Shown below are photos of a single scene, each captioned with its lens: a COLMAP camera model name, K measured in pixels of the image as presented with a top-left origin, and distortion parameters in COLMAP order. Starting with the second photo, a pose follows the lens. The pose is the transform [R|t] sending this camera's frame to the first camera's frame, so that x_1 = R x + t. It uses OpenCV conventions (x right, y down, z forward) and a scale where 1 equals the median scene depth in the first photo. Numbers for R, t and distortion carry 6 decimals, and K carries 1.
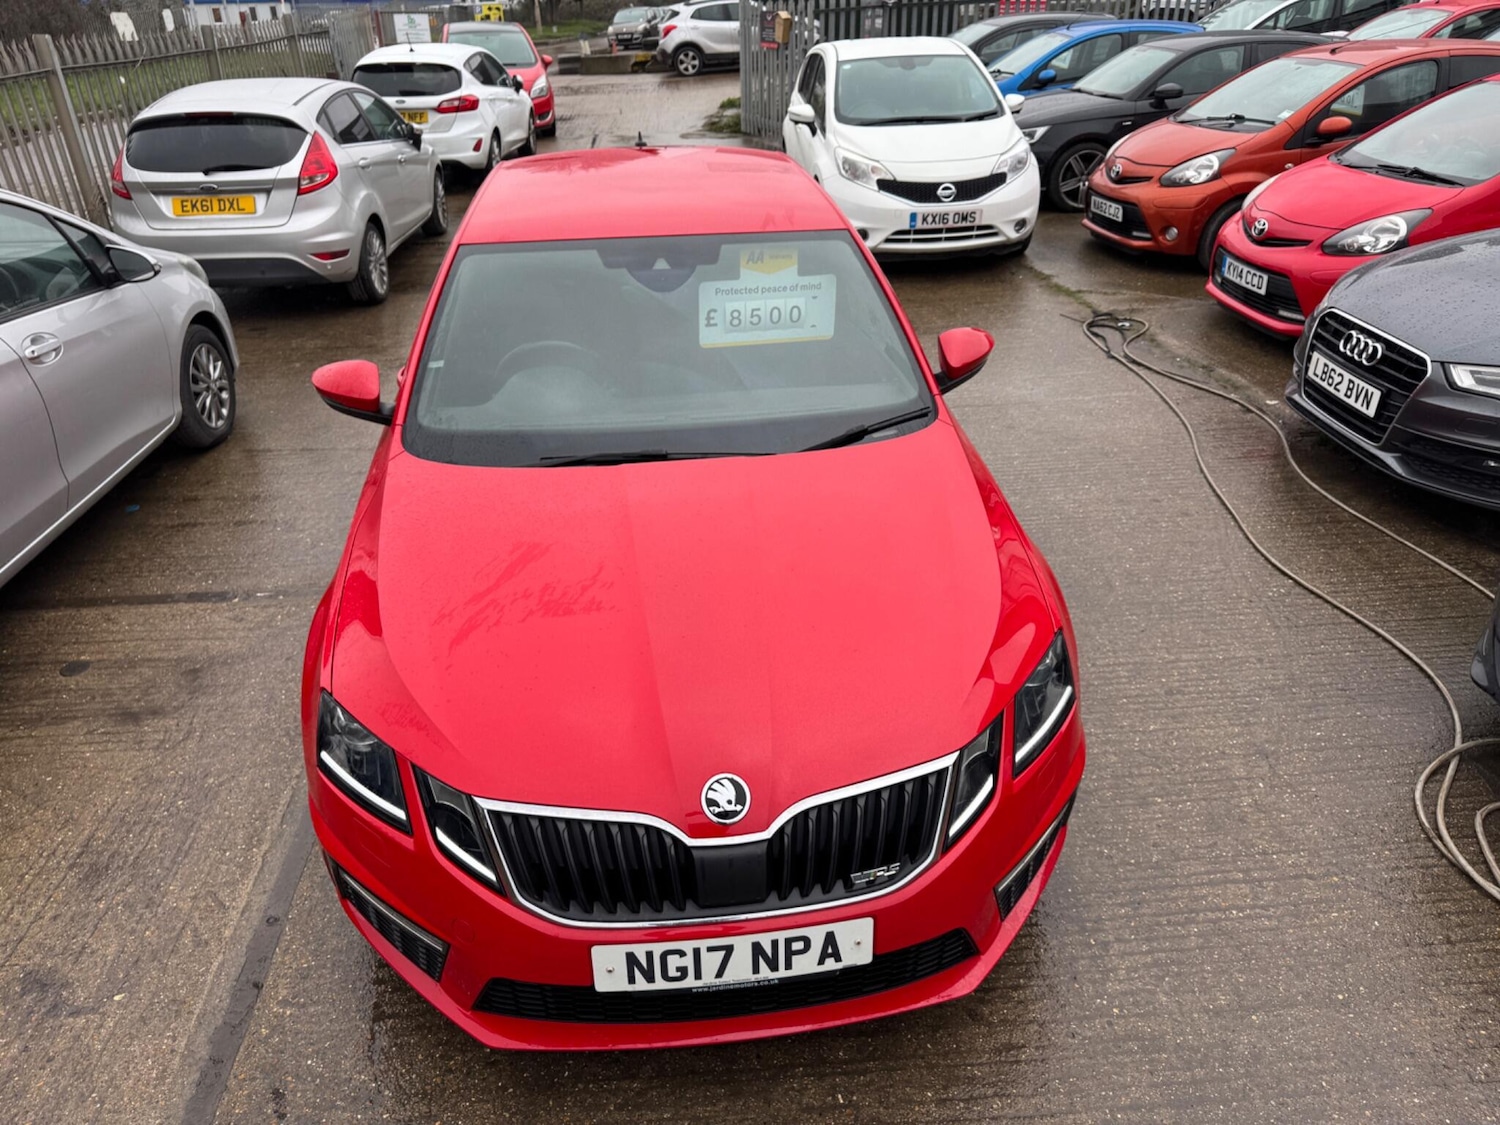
lens RADIAL K [[1098.9, 0, 742.3], [0, 1098.9, 565.9], [0, 0, 1]] dist [0.001289, -0.004749]
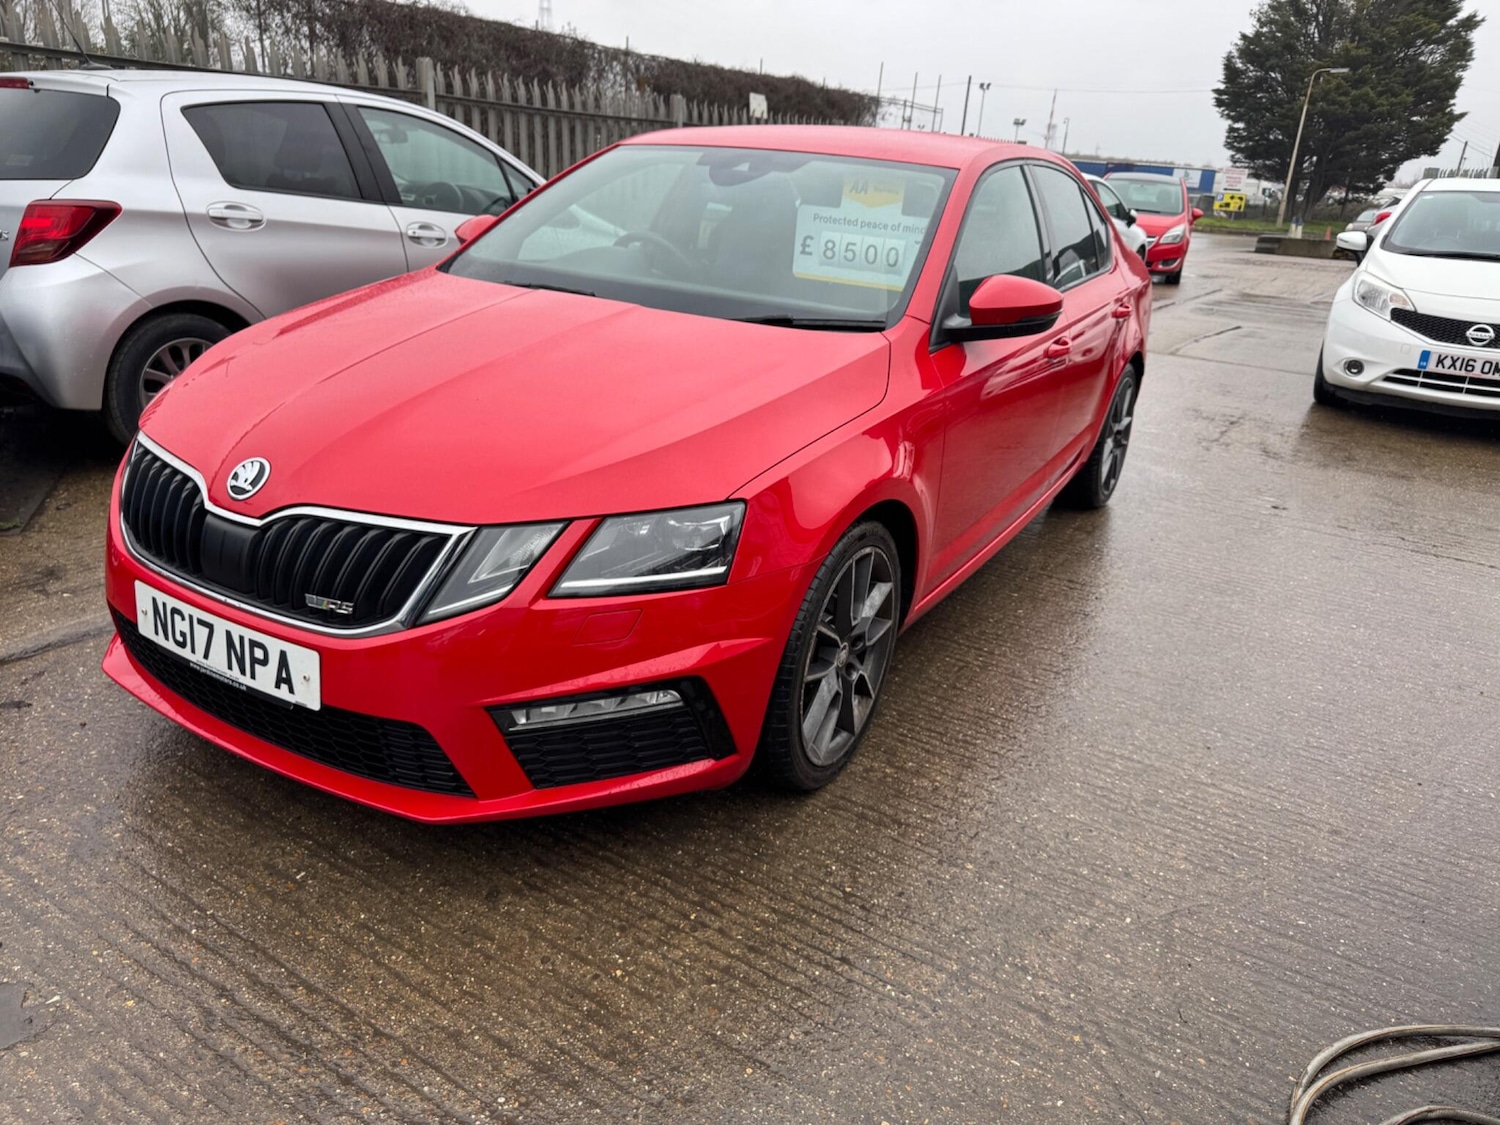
lens RADIAL K [[1086.5, 0, 731.9], [0, 1086.5, 555.4], [0, 0, 1]] dist [0.005904, -0.011026]
pose [[0.791082, 0.277768, -0.545009, 0.393811], [-0.359021, 0.932194, -0.046021, 0.073282], [0.495271, 0.232076, 0.837166, 0.176871]]
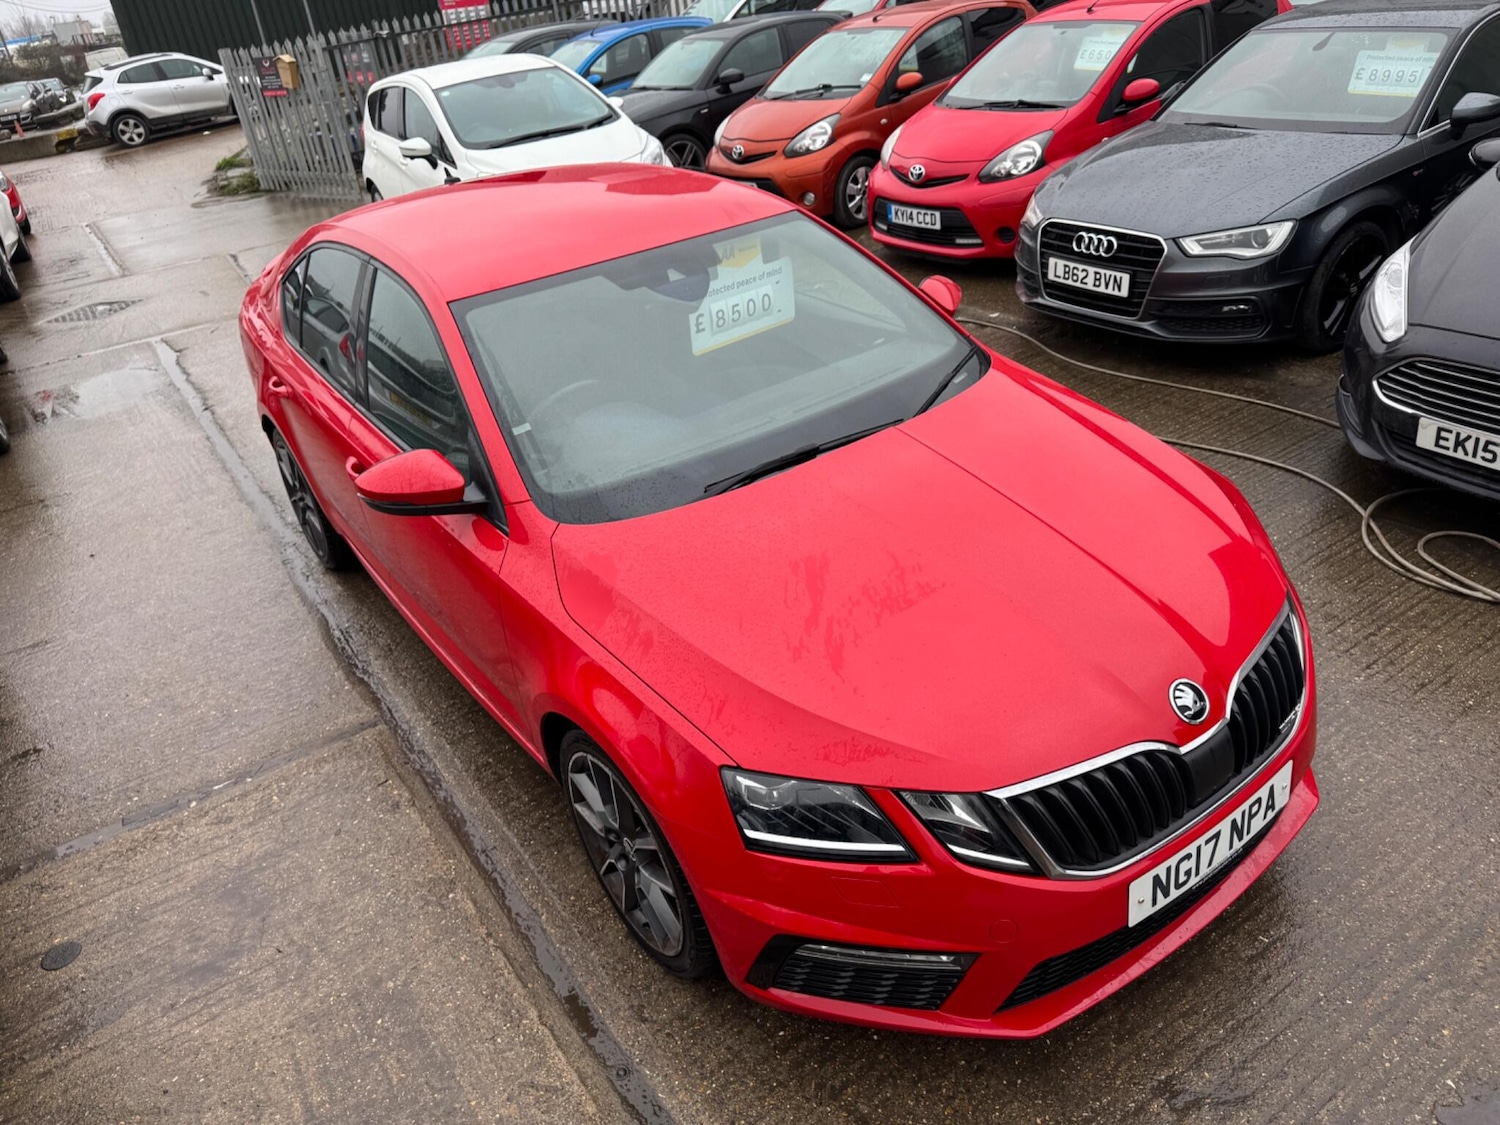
lens RADIAL K [[1091.9, 0, 758.1], [0, 1091.9, 569.8], [0, 0, 1]] dist [0.013454, -0.012213]
pose [[0.868320, -0.307449, 0.389225, -0.327623], [0.312983, 0.948393, 0.050904, -0.039099], [-0.384789, 0.077620, 0.919735, 0.079491]]
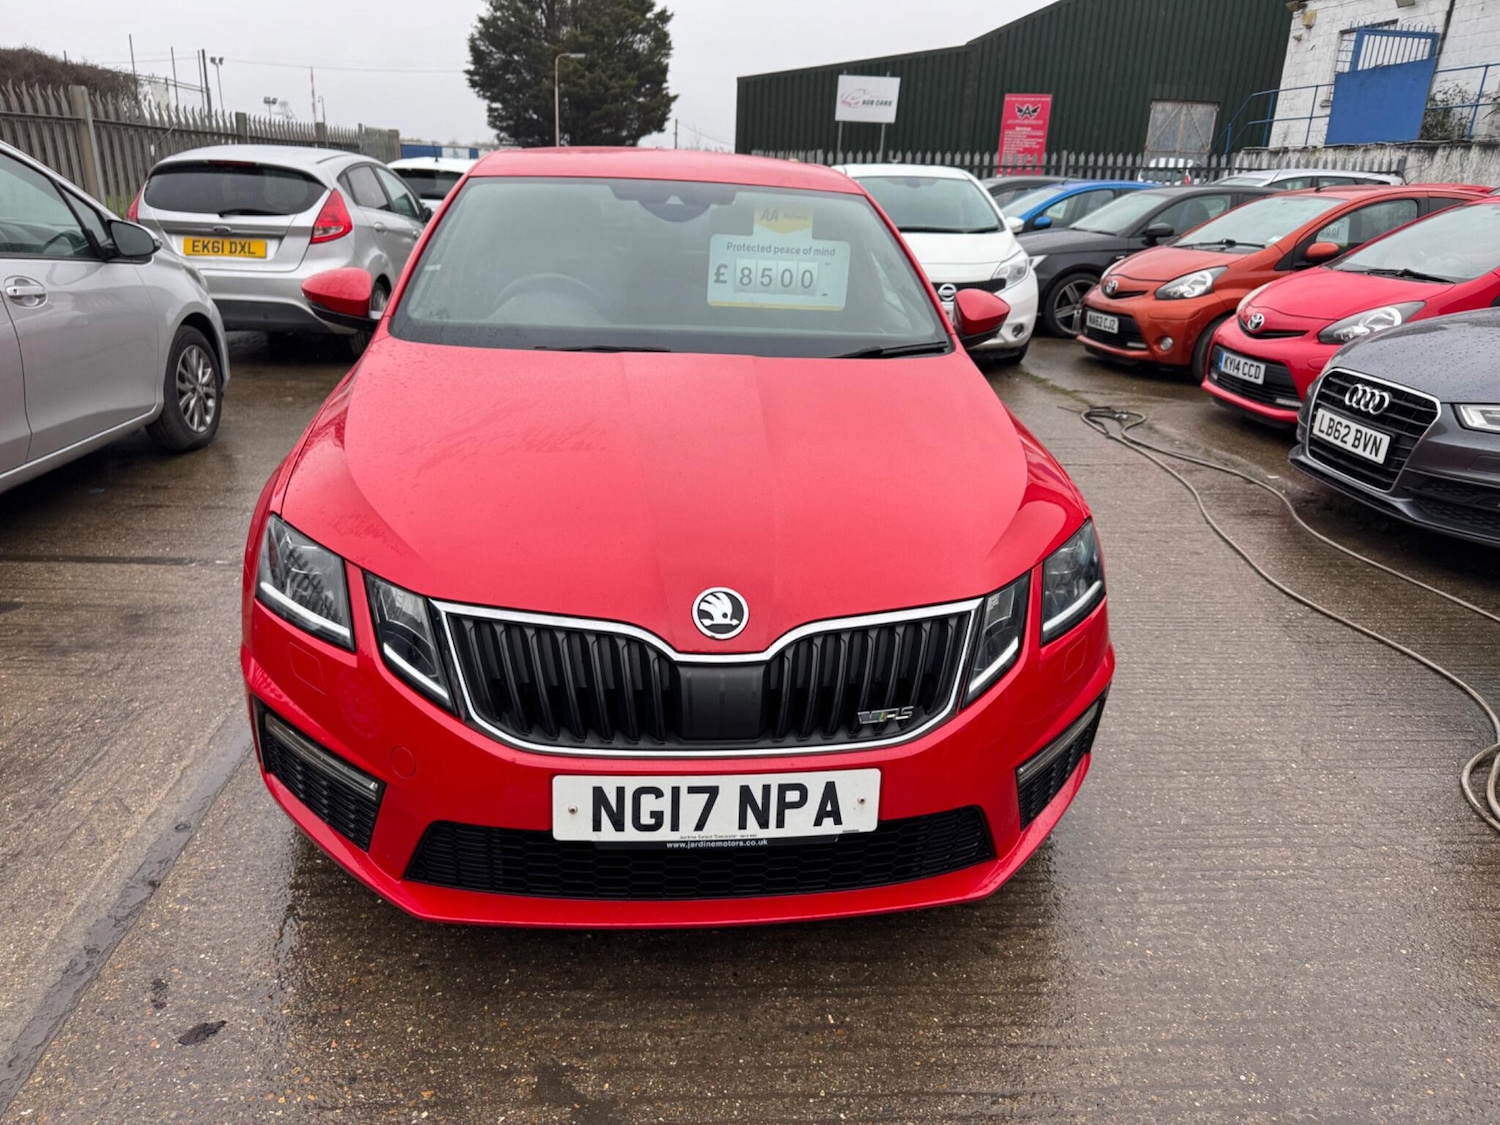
lens RADIAL K [[1100.4, 0, 750.0], [0, 1100.4, 562.5], [0, 0, 1]] dist [0.001439, -0.007893]
pose [[0.998048, 0.059490, 0.019023, -0.004694], [-0.055790, 0.986074, -0.156668, 0.136762], [-0.028078, 0.155301, 0.987468, 0.056430]]
